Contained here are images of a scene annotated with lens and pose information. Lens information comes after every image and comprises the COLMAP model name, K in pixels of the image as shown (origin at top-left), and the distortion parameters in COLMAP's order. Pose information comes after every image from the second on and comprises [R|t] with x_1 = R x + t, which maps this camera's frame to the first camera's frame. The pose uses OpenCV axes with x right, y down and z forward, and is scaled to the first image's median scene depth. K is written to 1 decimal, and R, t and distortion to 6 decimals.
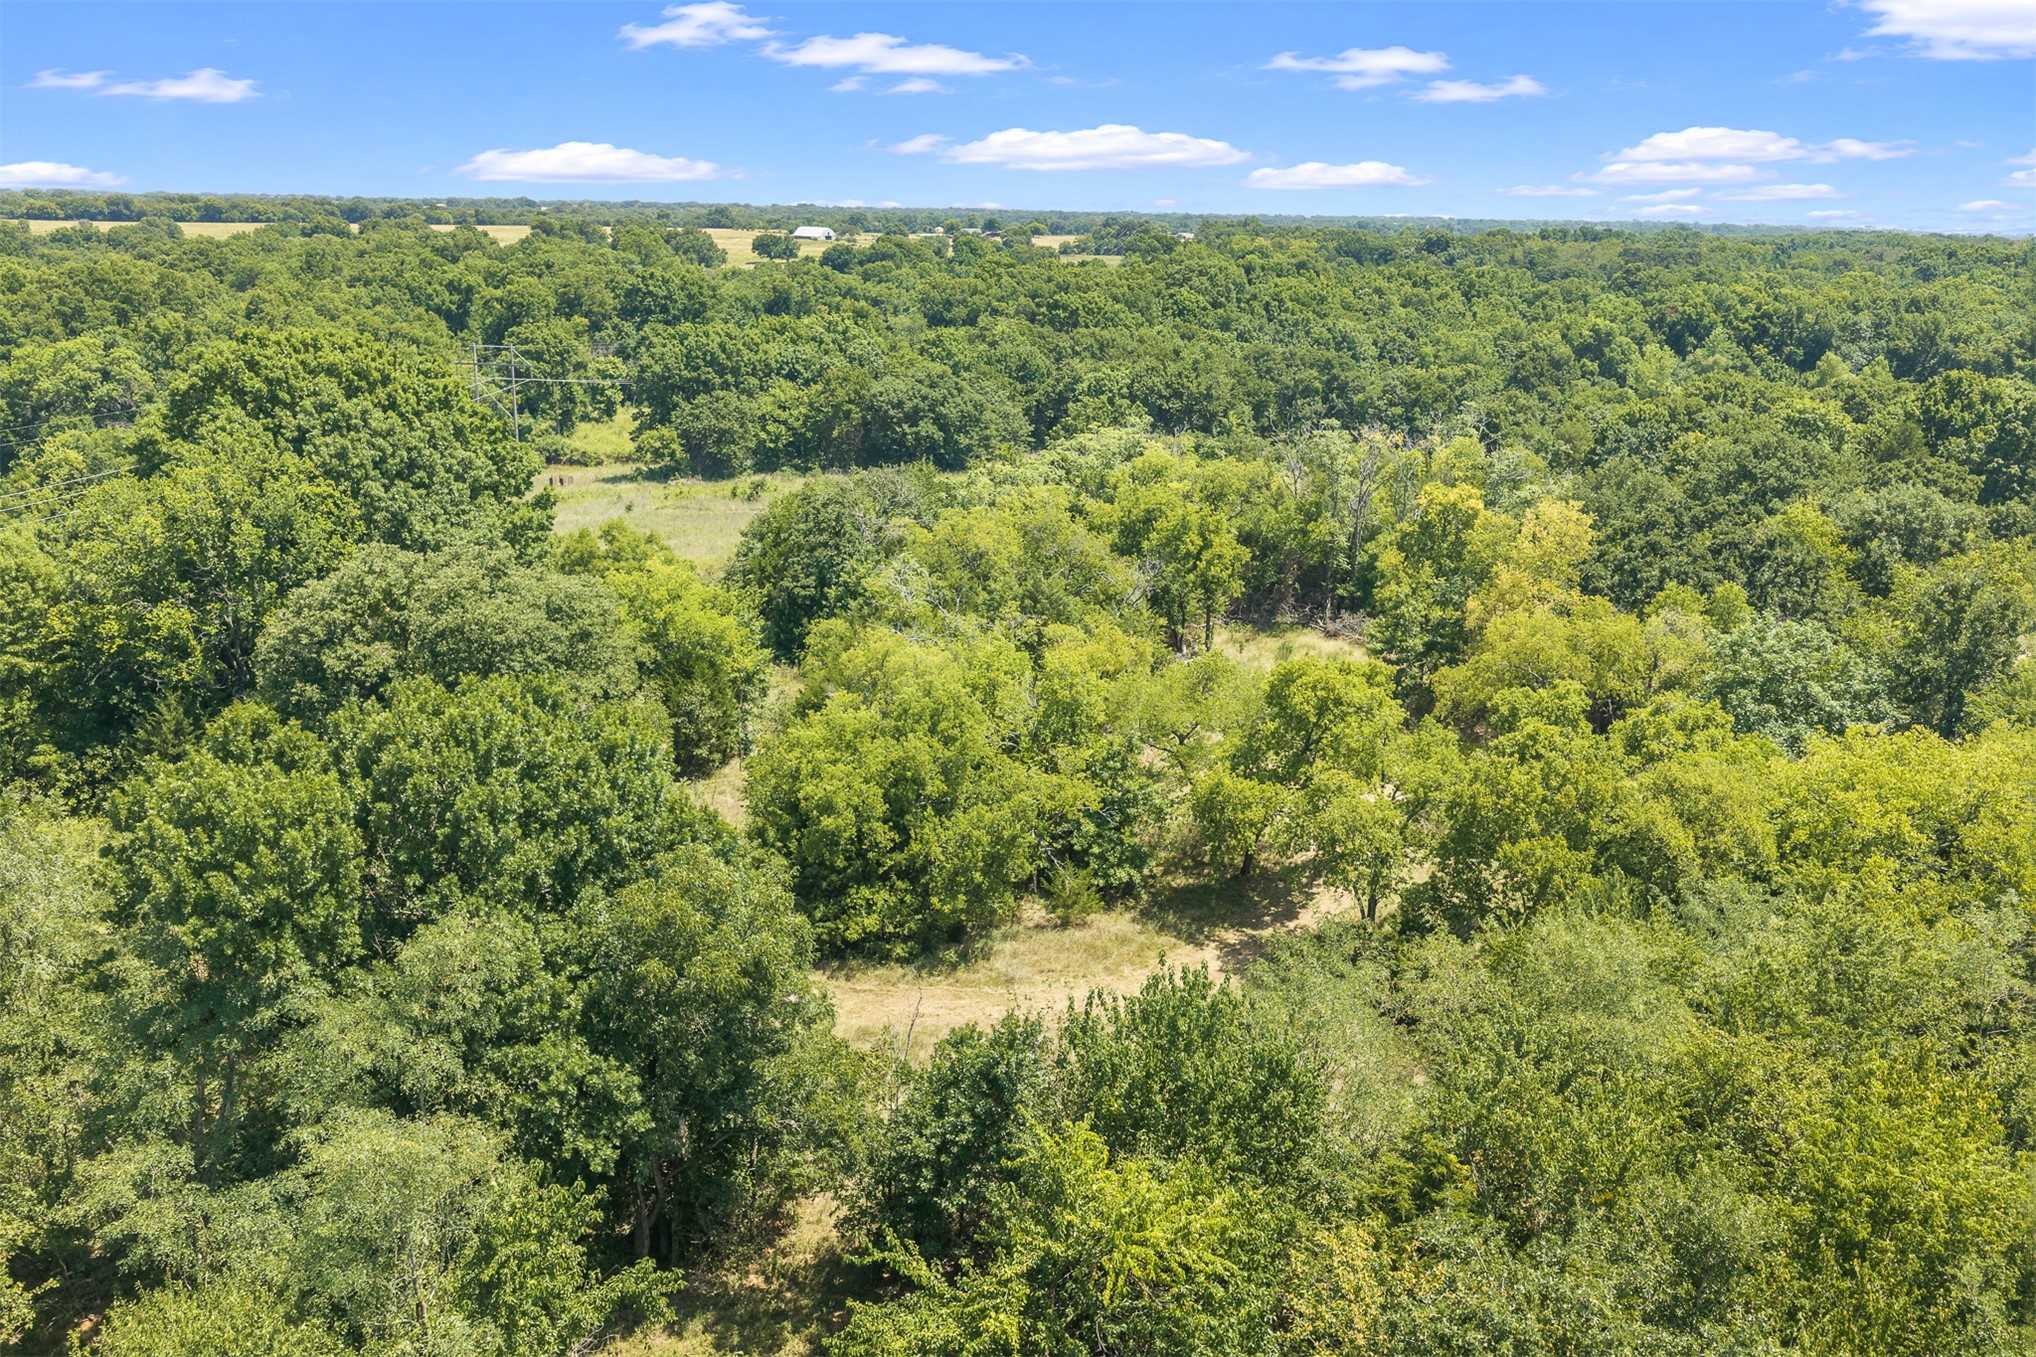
lens RADIAL K [[1700.8, 0, 1022.5], [0, 1700.8, 689.6], [0, 0, 1]] dist [0.033417, -0.044439]
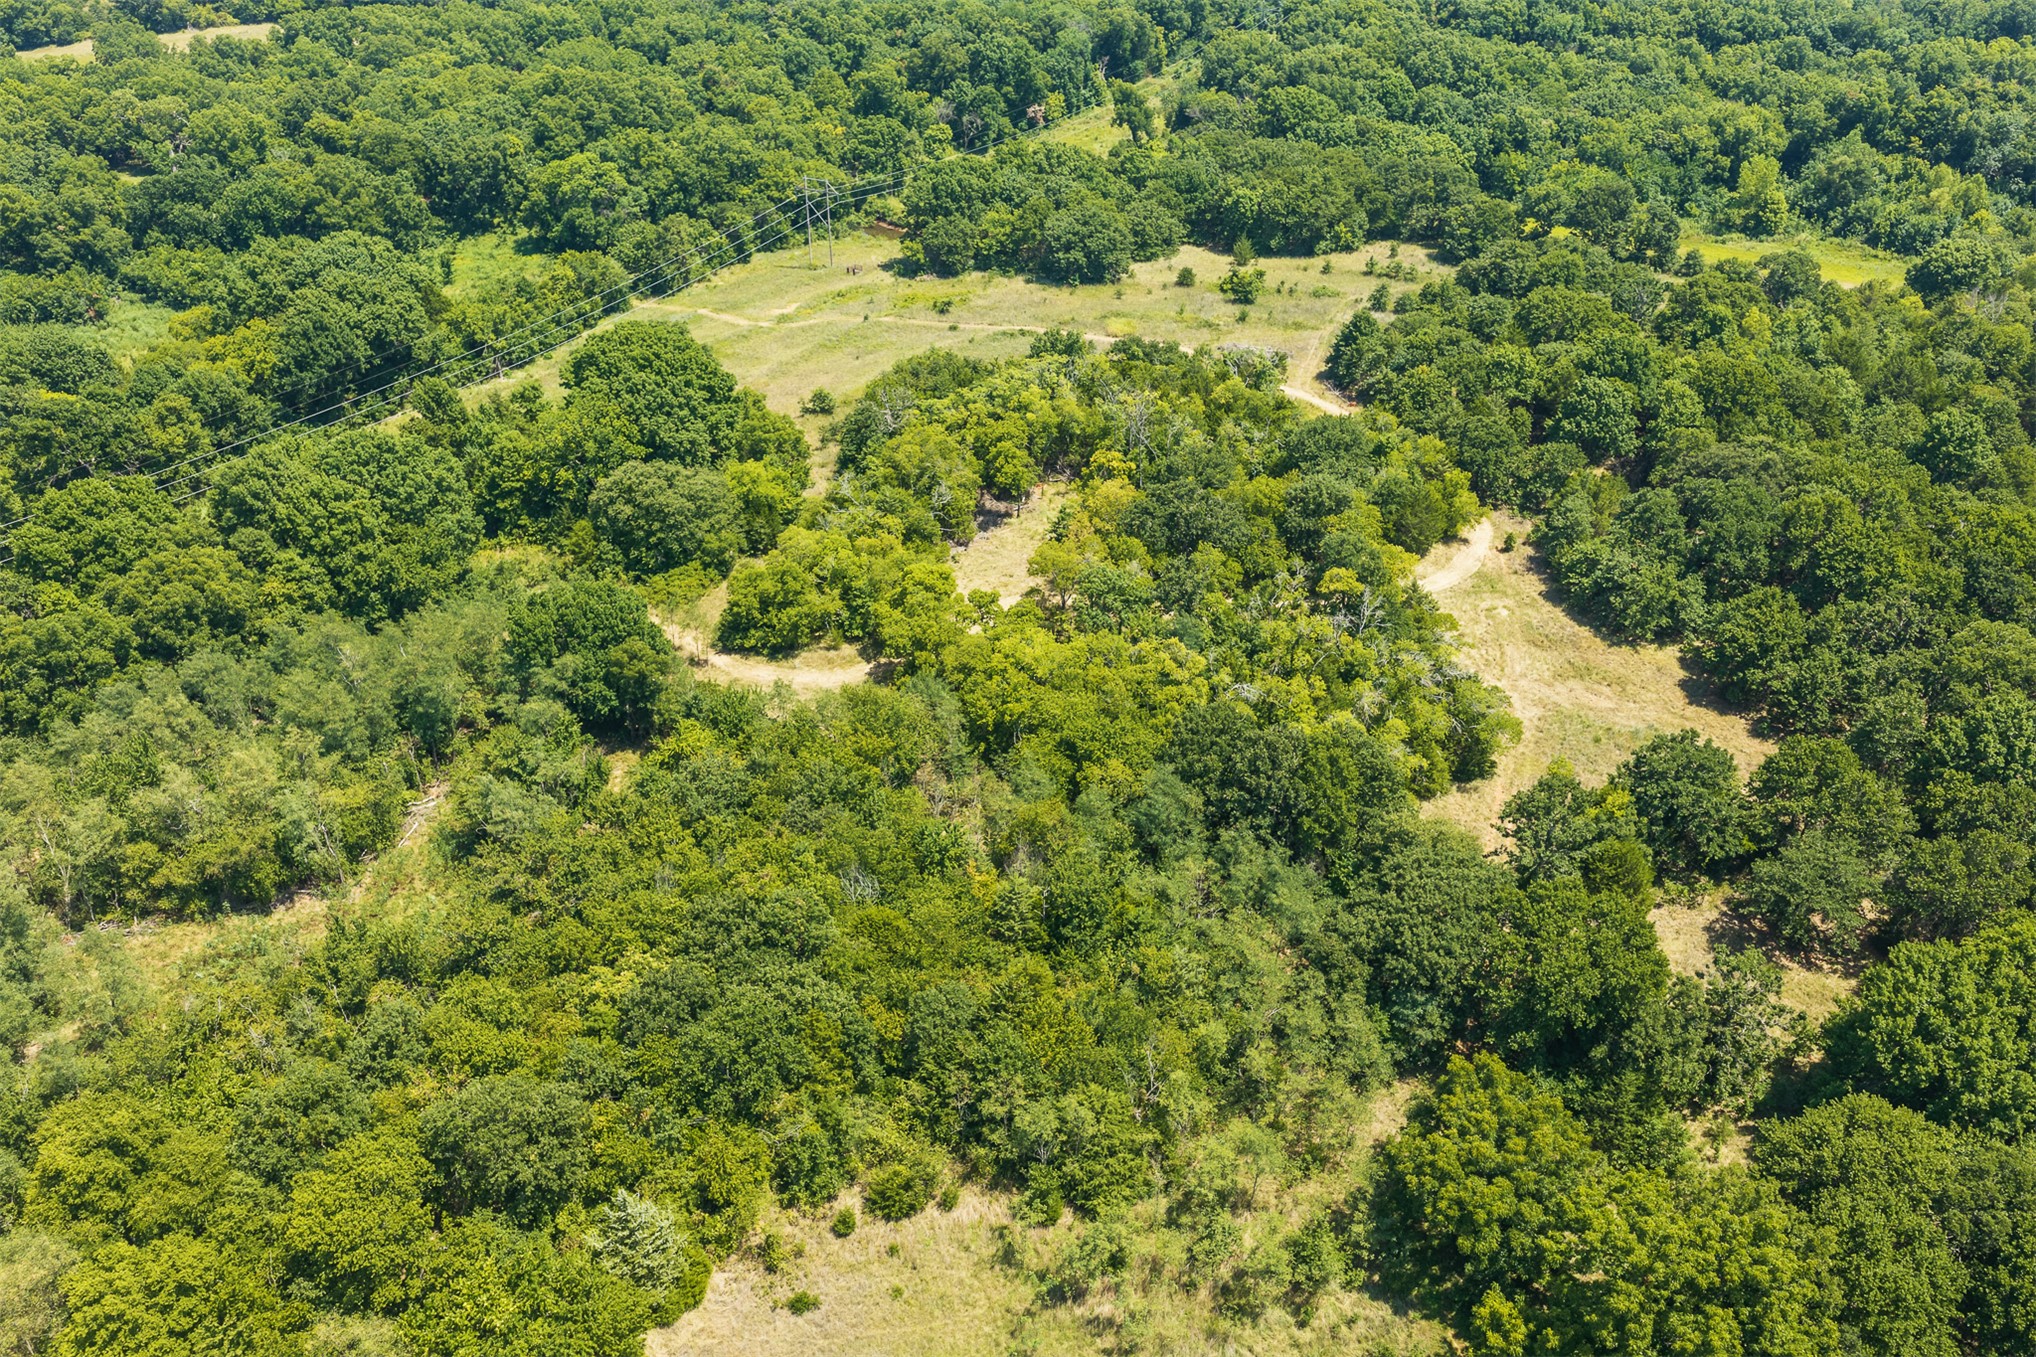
lens RADIAL K [[1700.8, 0, 1021.2], [0, 1700.8, 679.8], [0, 0, 1]] dist [0.033417, -0.044439]
pose [[0.951030, 0.141649, -0.274732, 0.318341], [-0.065214, 0.960759, 0.269609, -0.170112], [0.302141, -0.238489, 0.922948, -0.434765]]
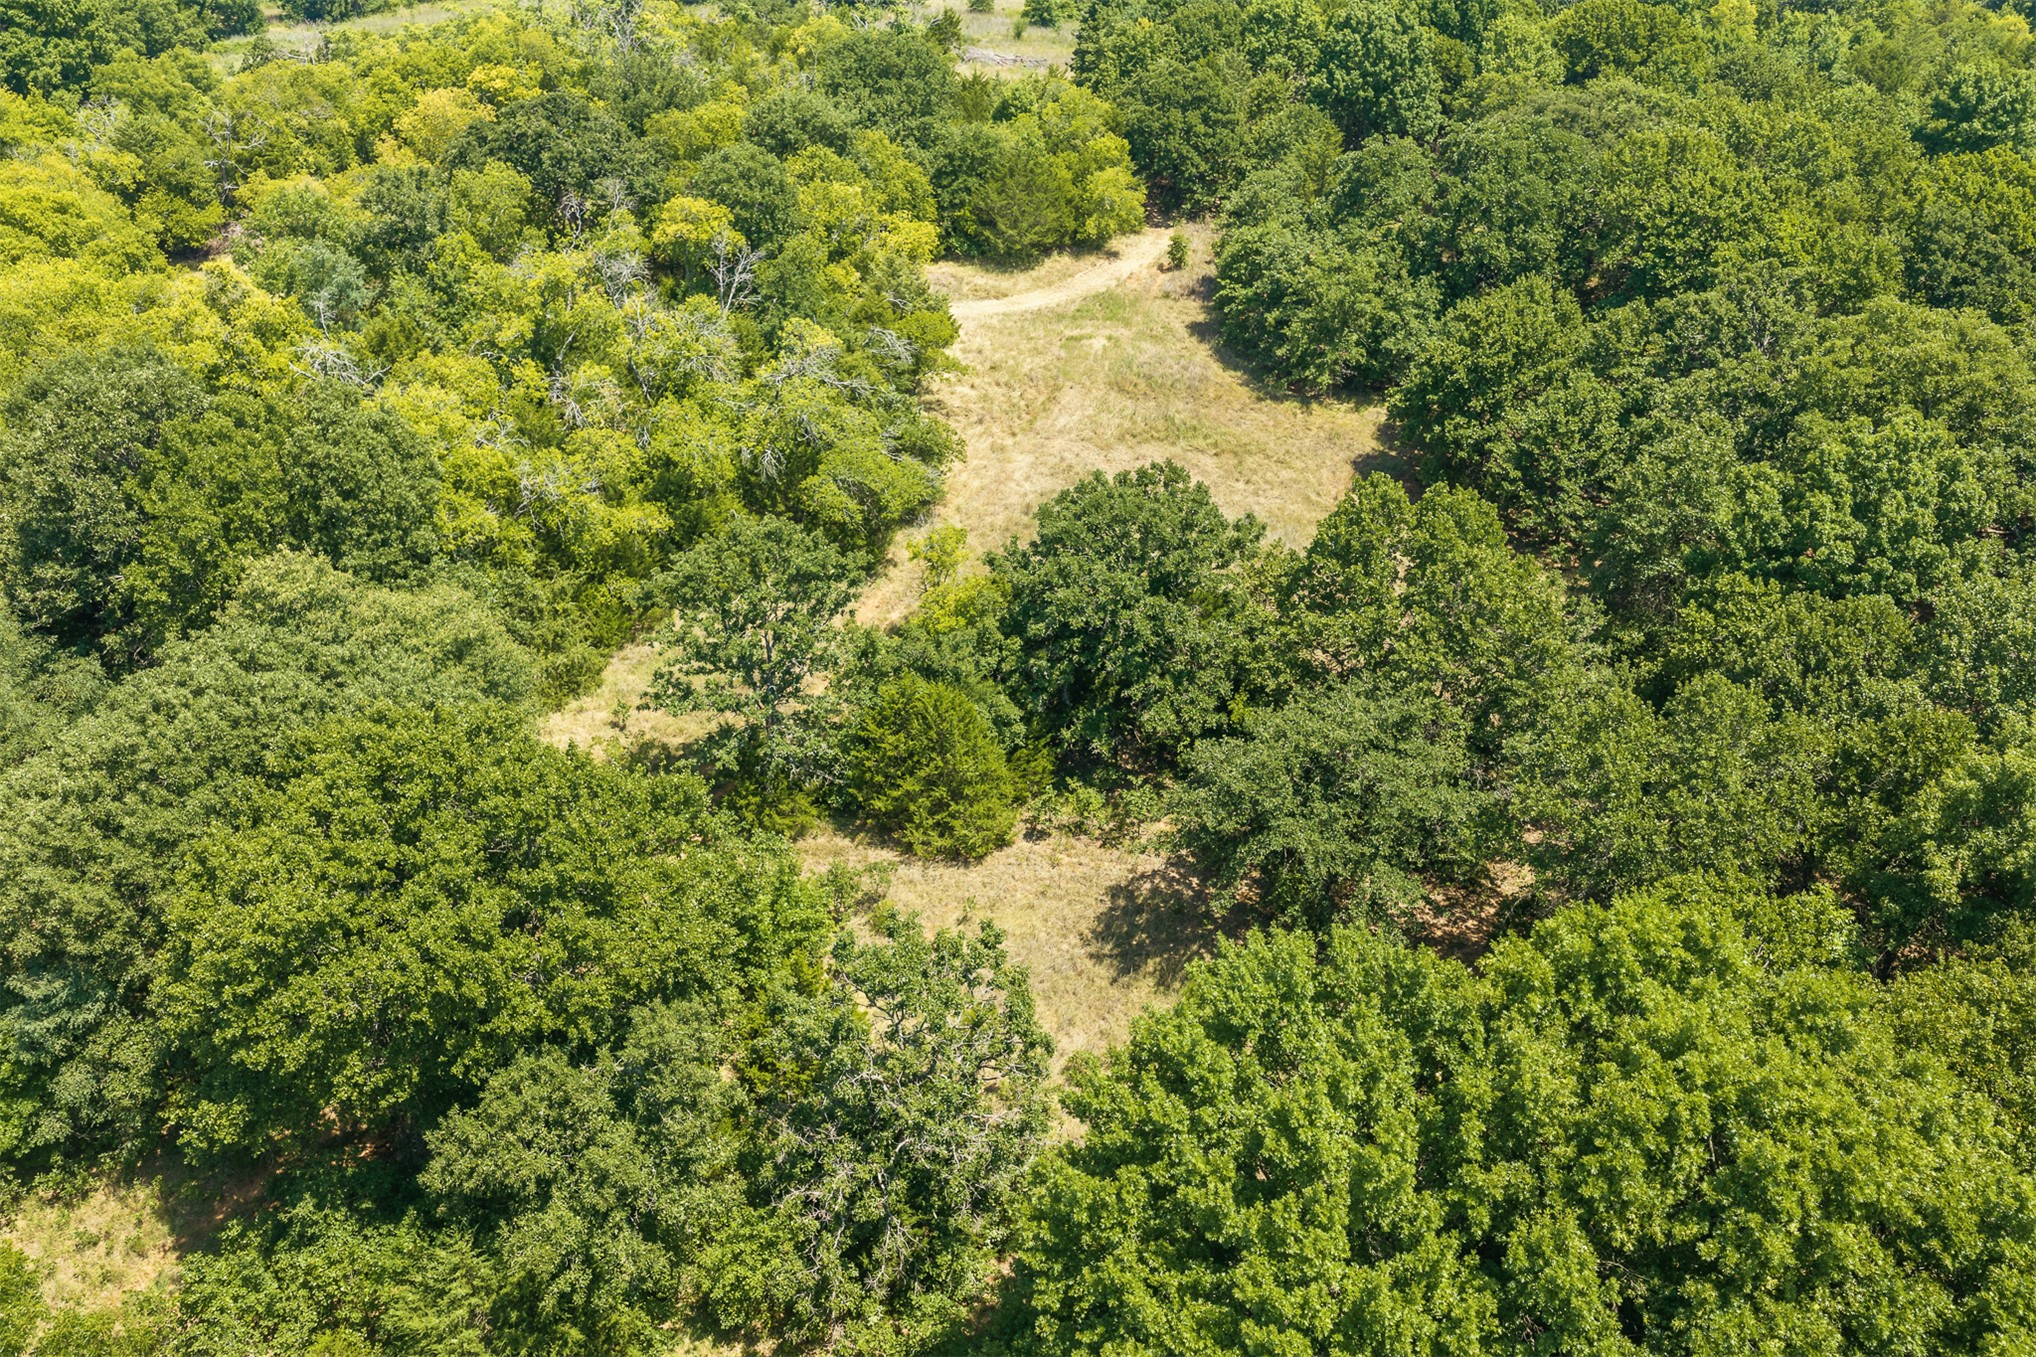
lens RADIAL K [[1700.8, 0, 1017.0], [0, 1700.8, 683.8], [0, 0, 1]] dist [0.033417, -0.044439]
pose [[0.906801, 0.202890, -0.369522, 0.484202], [-0.095653, 0.952728, 0.288374, -0.034567], [0.410563, -0.226152, 0.883342, -0.028803]]
